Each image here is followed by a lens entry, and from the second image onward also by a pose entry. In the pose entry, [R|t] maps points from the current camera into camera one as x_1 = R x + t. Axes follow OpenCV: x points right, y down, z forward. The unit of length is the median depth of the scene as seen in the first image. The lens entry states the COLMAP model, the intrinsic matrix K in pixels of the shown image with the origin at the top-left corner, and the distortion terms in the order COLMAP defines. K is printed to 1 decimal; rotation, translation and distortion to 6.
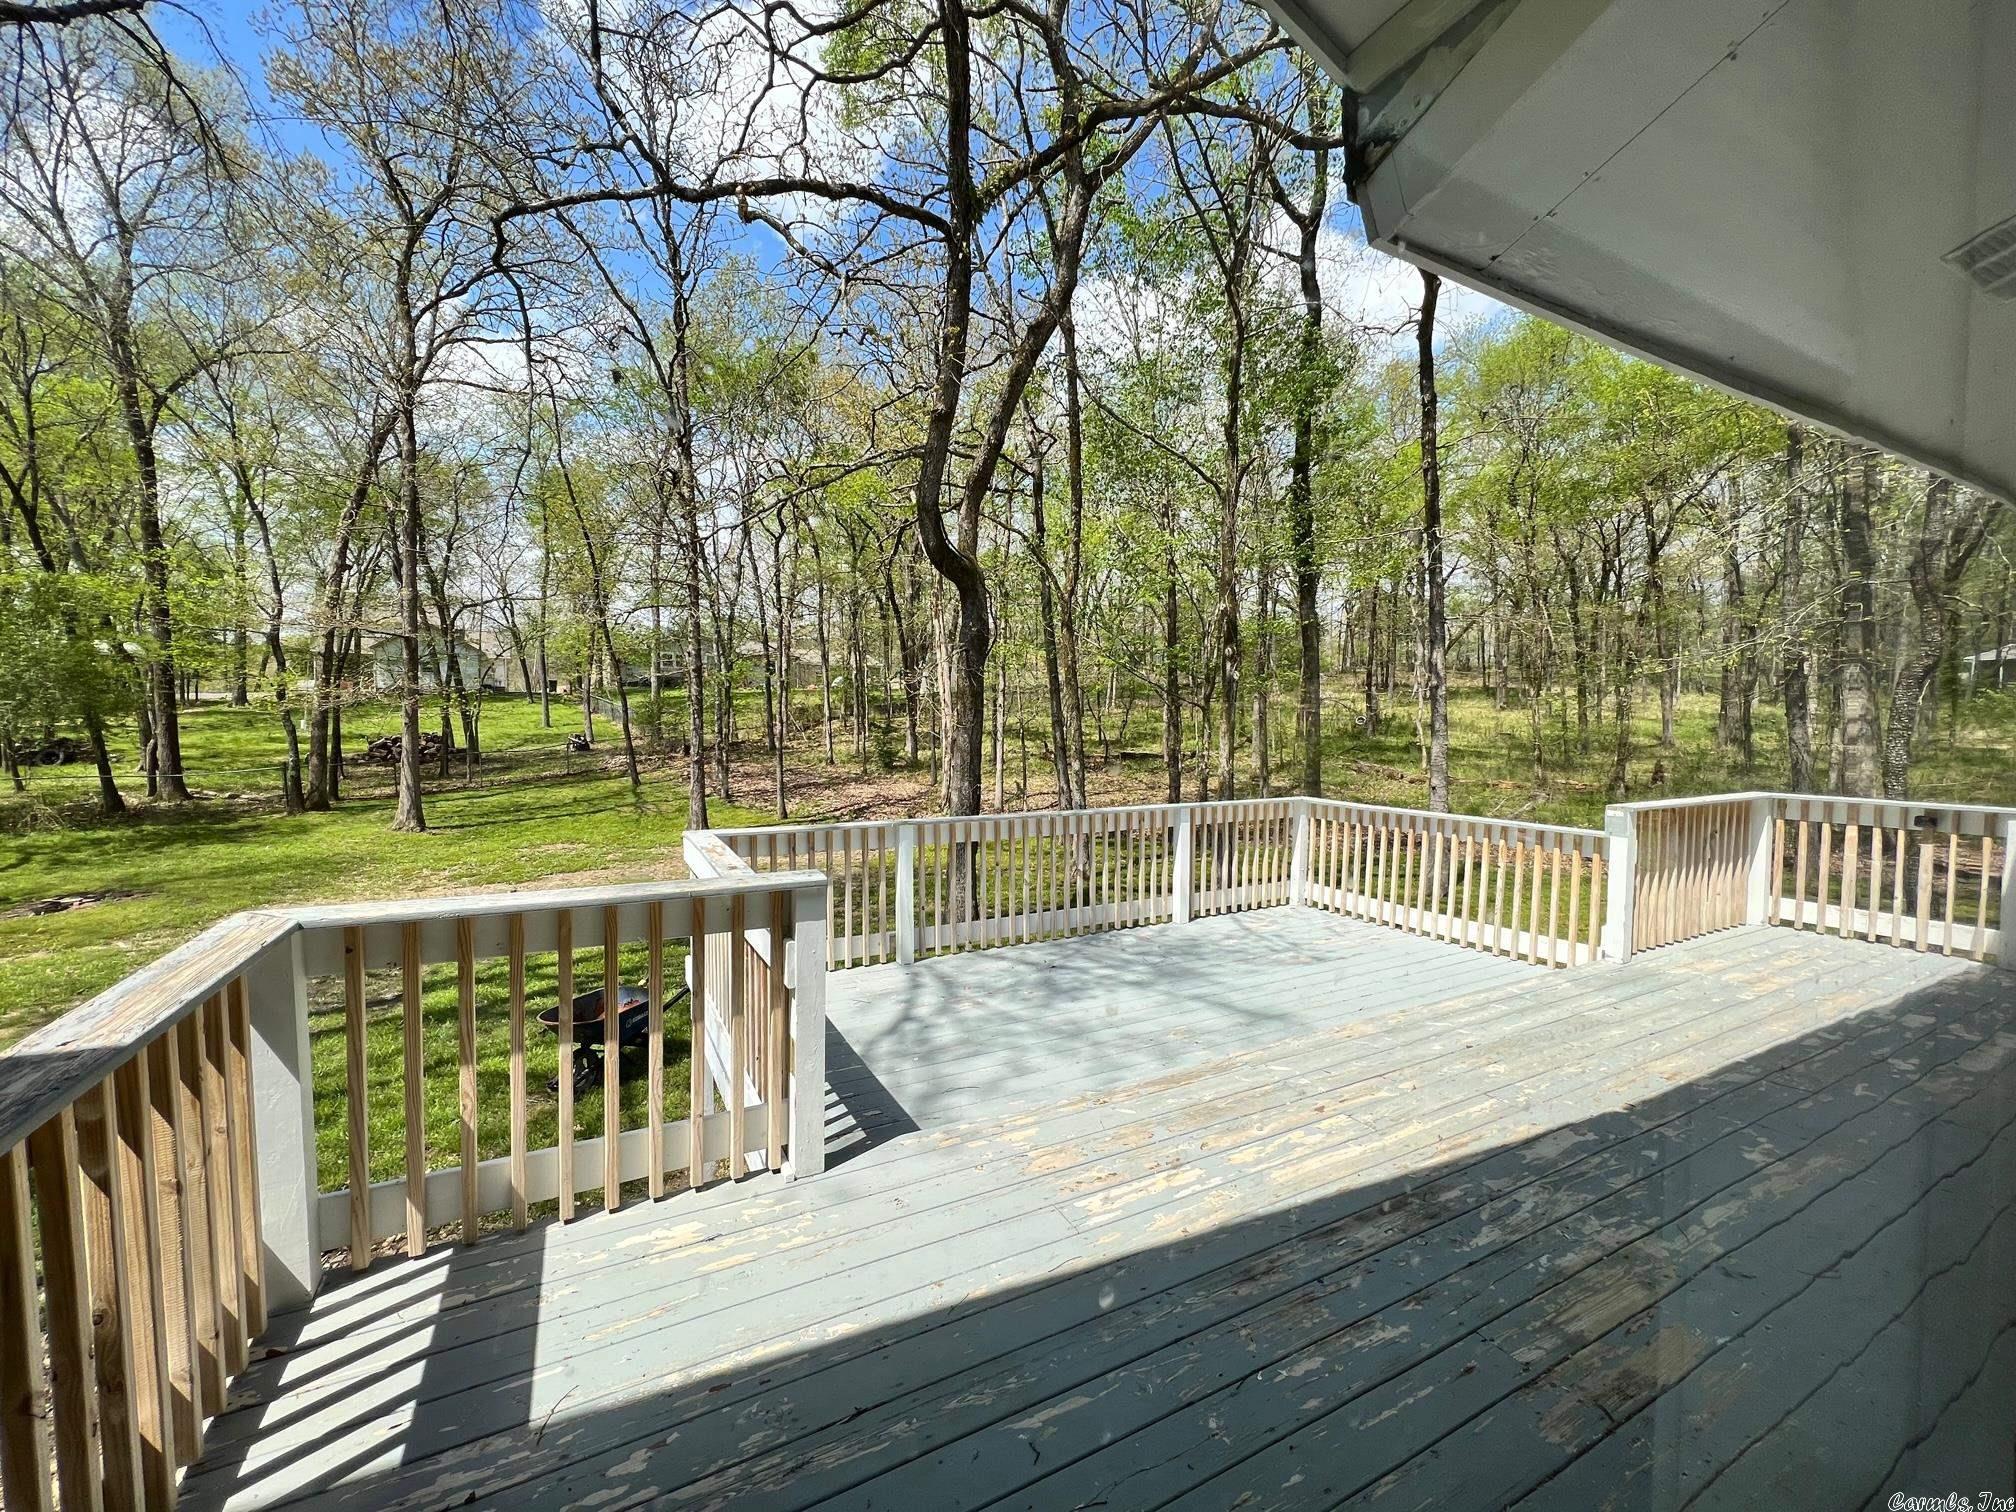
lens RADIAL K [[801.2, 0, 1020.3], [0, 801.2, 750.7], [0, 0, 1]] dist [-0.000878, 0.000236]
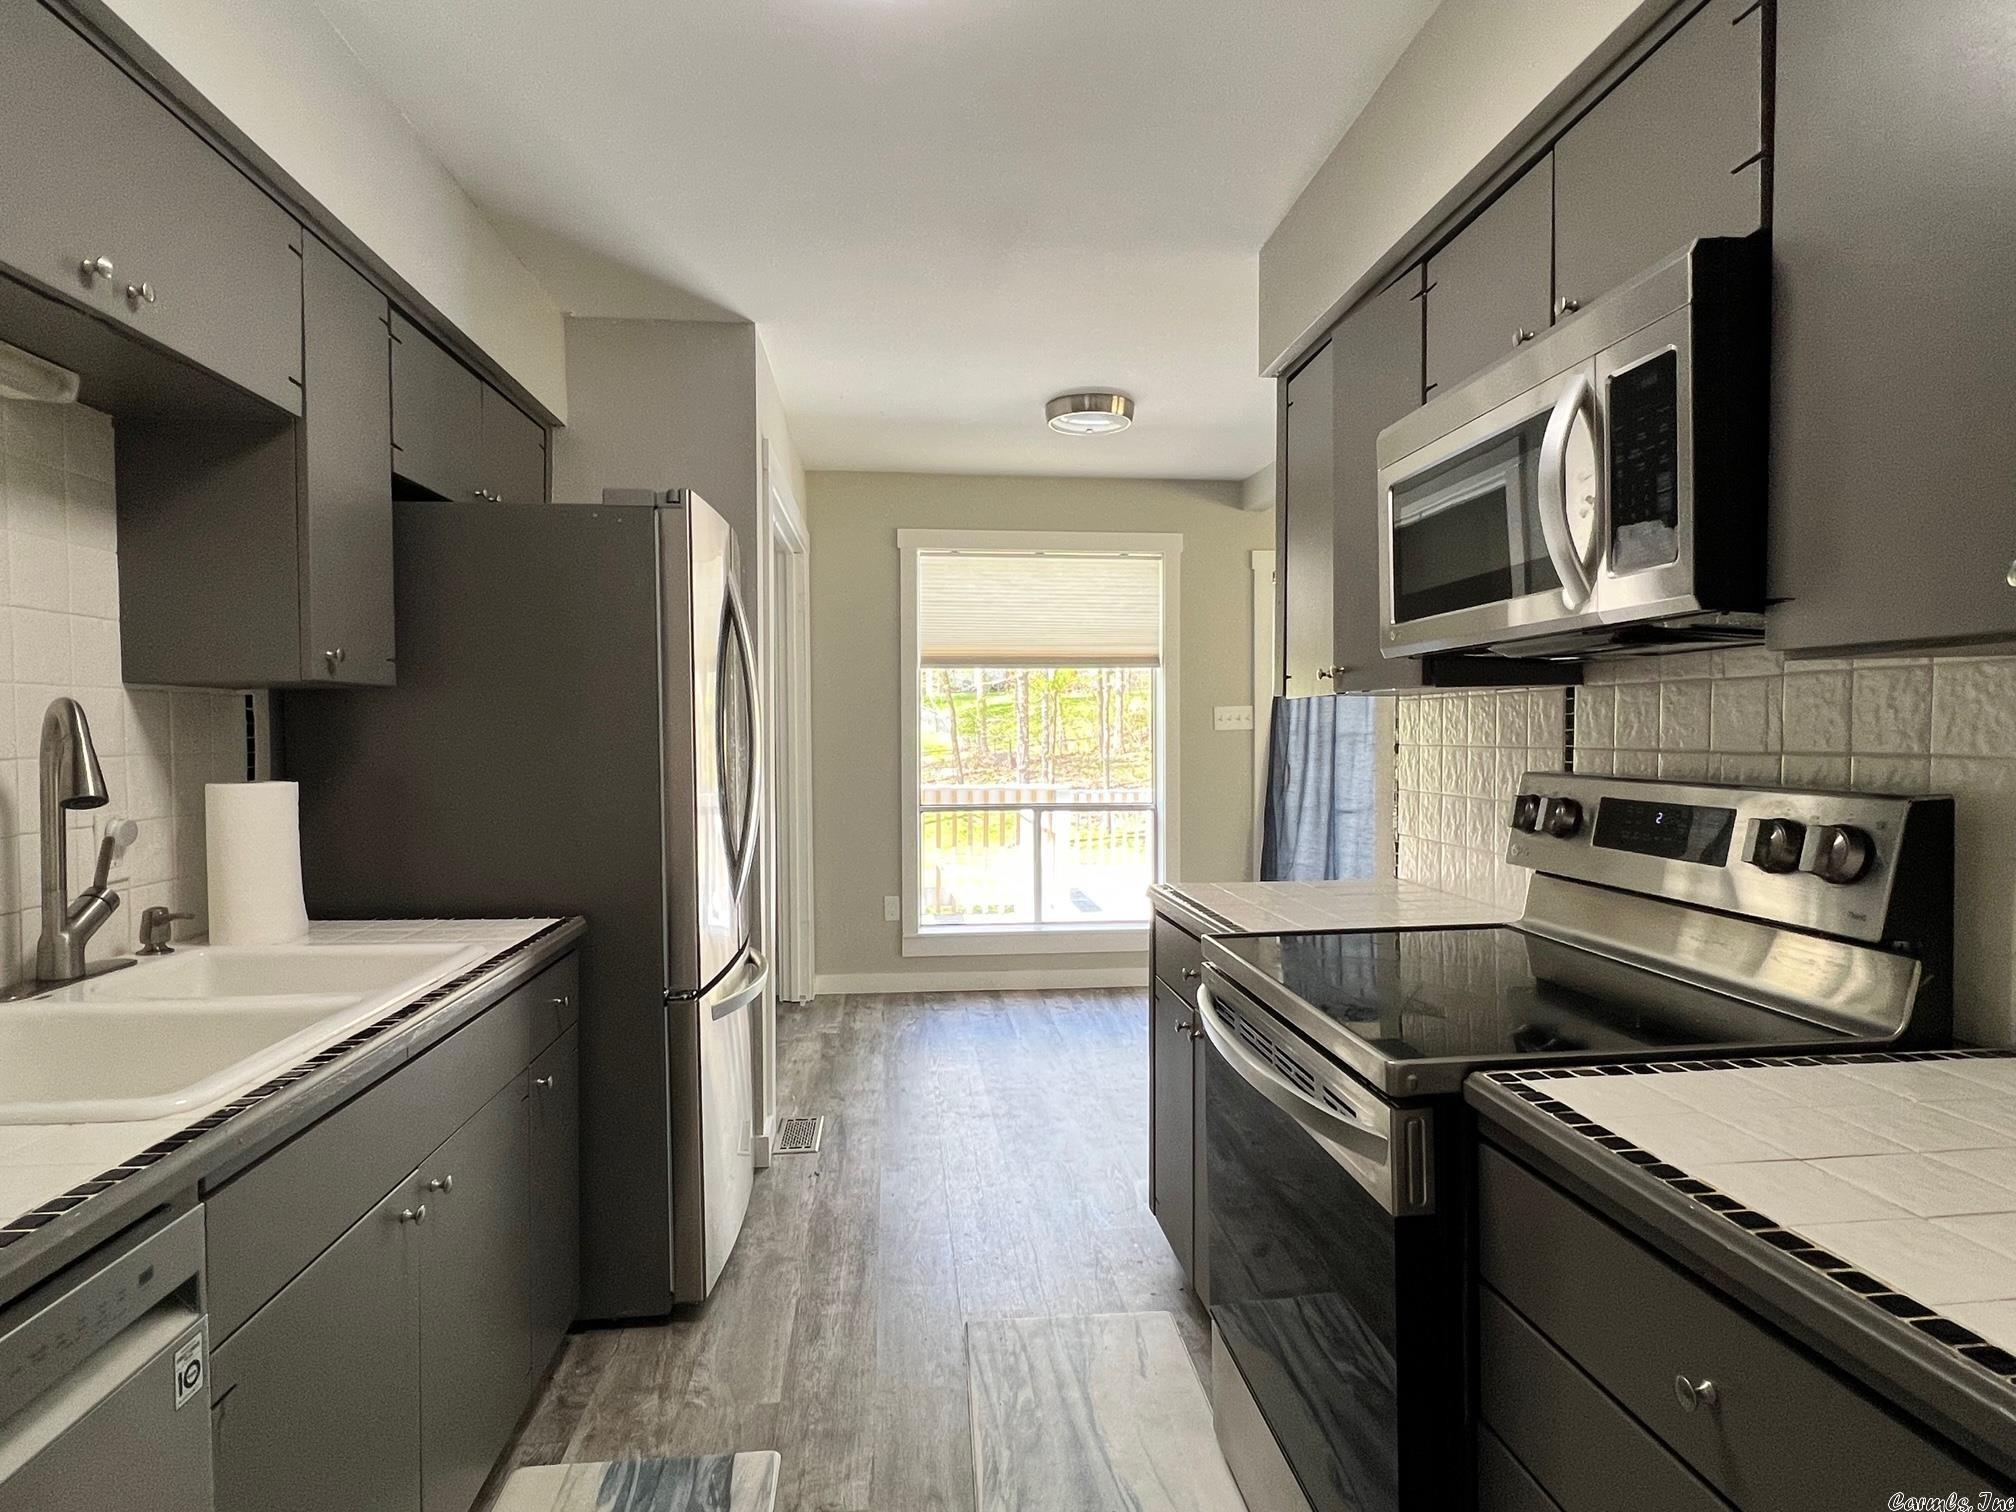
lens RADIAL K [[1066.7, 0, 1017.1], [0, 1066.7, 746.8], [0, 0, 1]] dist [-0.001736, -0.002160]
pose [[0.924985, -0.002149, -0.379999, 0.039292], [-0.006217, 0.999765, -0.020785, 0.005111], [0.379954, 0.021588, 0.924753, -0.096561]]
